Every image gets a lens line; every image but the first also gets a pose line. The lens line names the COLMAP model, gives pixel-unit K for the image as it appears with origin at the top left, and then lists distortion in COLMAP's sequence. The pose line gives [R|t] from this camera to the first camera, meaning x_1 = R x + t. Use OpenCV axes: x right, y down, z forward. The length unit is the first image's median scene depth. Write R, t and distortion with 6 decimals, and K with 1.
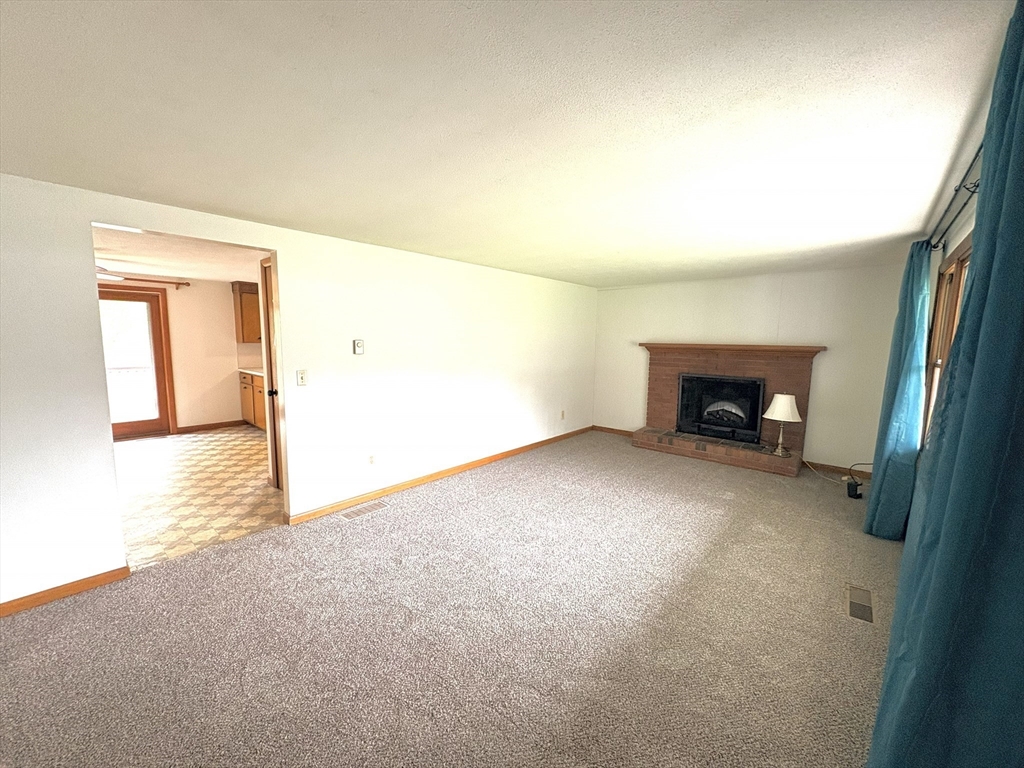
lens RADIAL K [[408.1, 0, 512.0], [0, 408.1, 384.0], [0, 0, 1]] dist [0.001008, 0.000073]
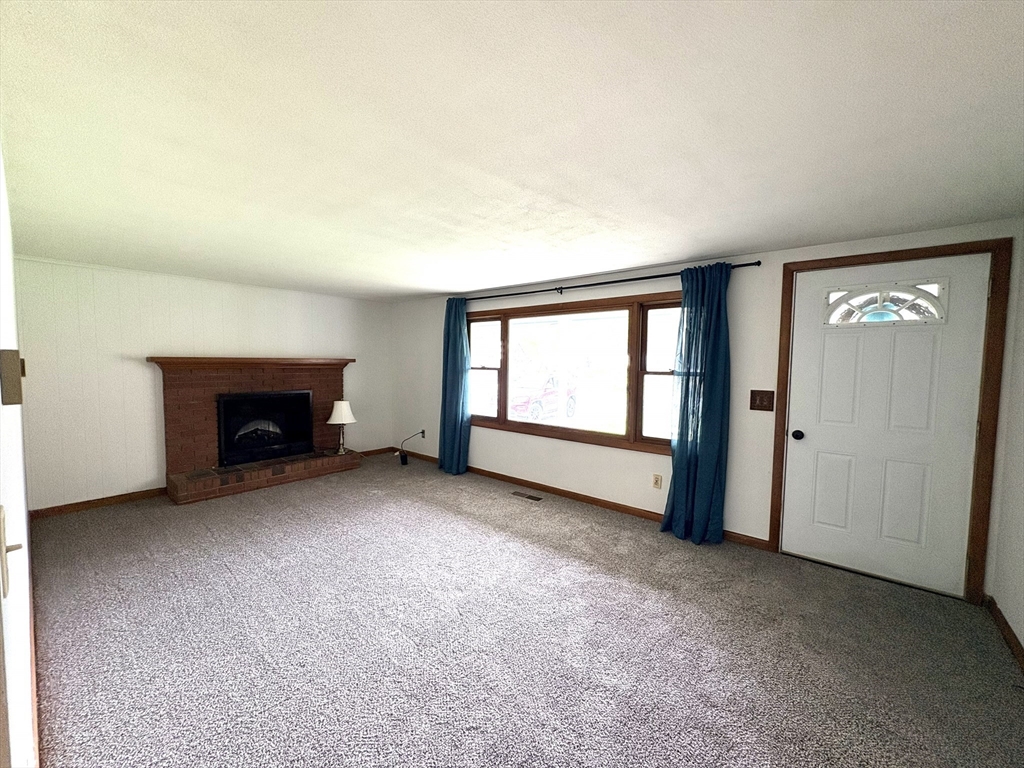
lens RADIAL K [[408.1, 0, 512.0], [0, 408.1, 384.0], [0, 0, 1]] dist [0.001008, 0.000073]
pose [[-0.011194, -0.072015, 0.997341, -0.442714], [0.104433, 0.991864, 0.072792, -0.049891], [-0.994469, 0.104970, -0.003582, 0.478789]]
